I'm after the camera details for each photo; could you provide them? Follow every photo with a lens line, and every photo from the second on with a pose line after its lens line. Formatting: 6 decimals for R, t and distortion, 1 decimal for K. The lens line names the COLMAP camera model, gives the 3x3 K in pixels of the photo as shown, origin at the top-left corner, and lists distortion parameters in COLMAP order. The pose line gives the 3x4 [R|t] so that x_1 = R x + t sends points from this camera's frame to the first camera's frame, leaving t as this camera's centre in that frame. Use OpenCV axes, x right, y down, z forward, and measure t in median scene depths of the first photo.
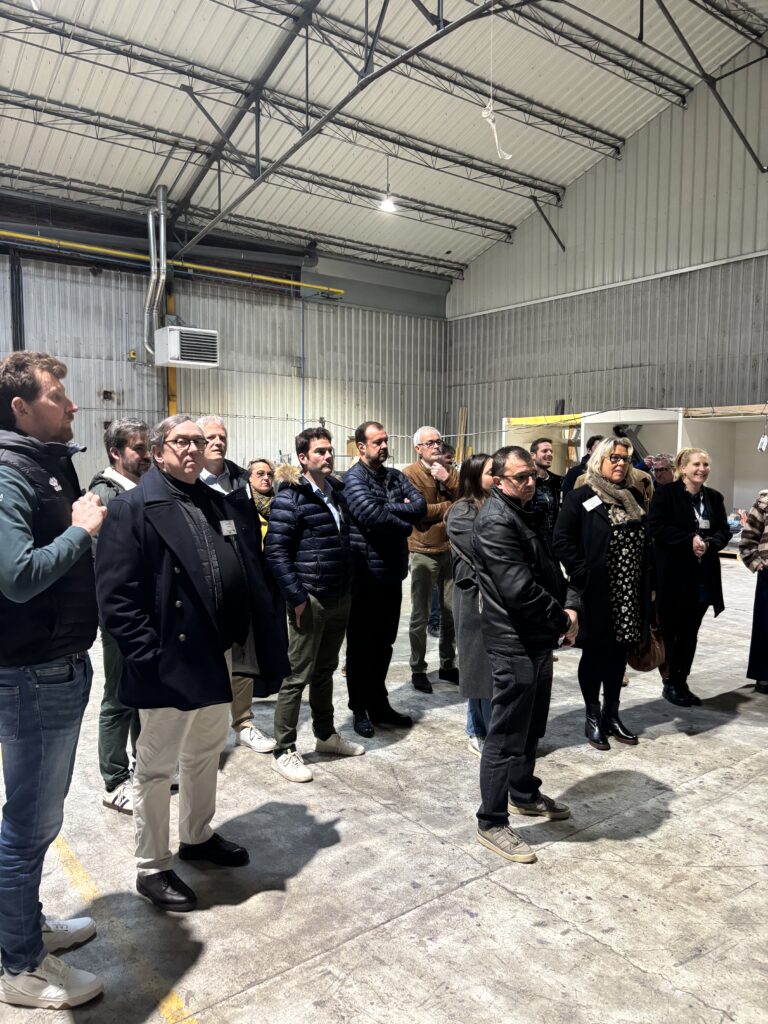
lens RADIAL K [[784.3, 0, 387.1], [0, 784.3, 519.6], [0, 0, 1]] dist [0.011370, -0.026305]
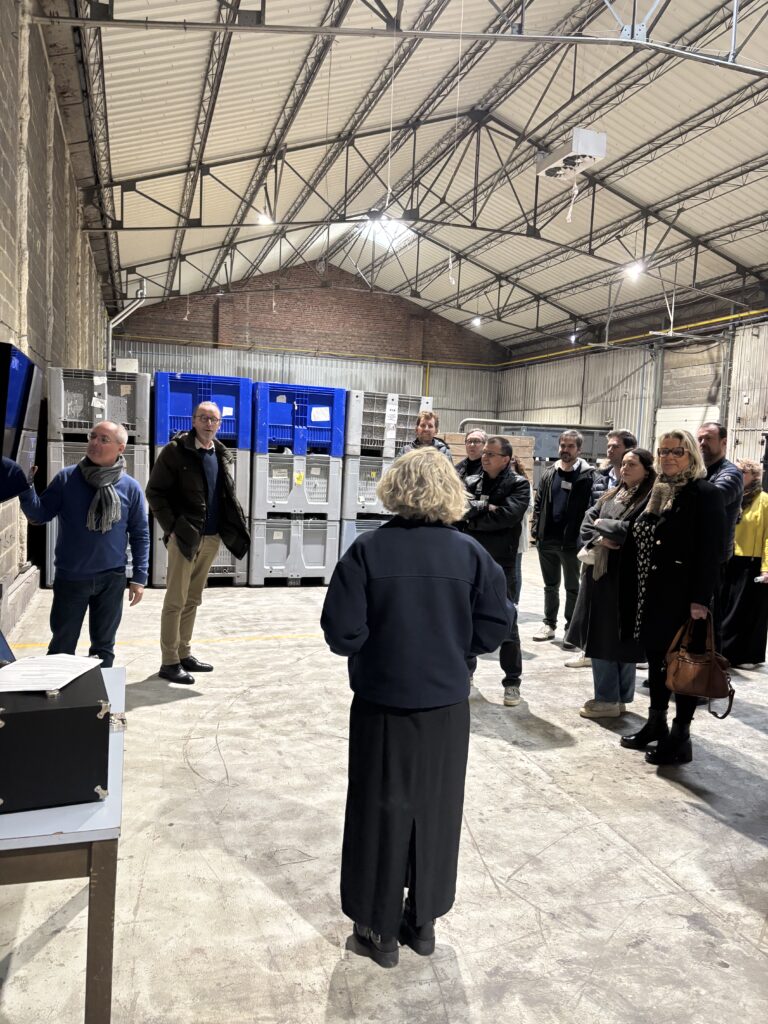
lens RADIAL K [[784.3, 0, 385.3], [0, 784.3, 509.5], [0, 0, 1]] dist [0.011370, -0.026305]
pose [[-0.343530, 0.068549, -0.936637, 1.430740], [-0.098719, 0.989172, 0.108601, -0.104405], [0.933939, 0.129772, -0.333043, 1.121109]]
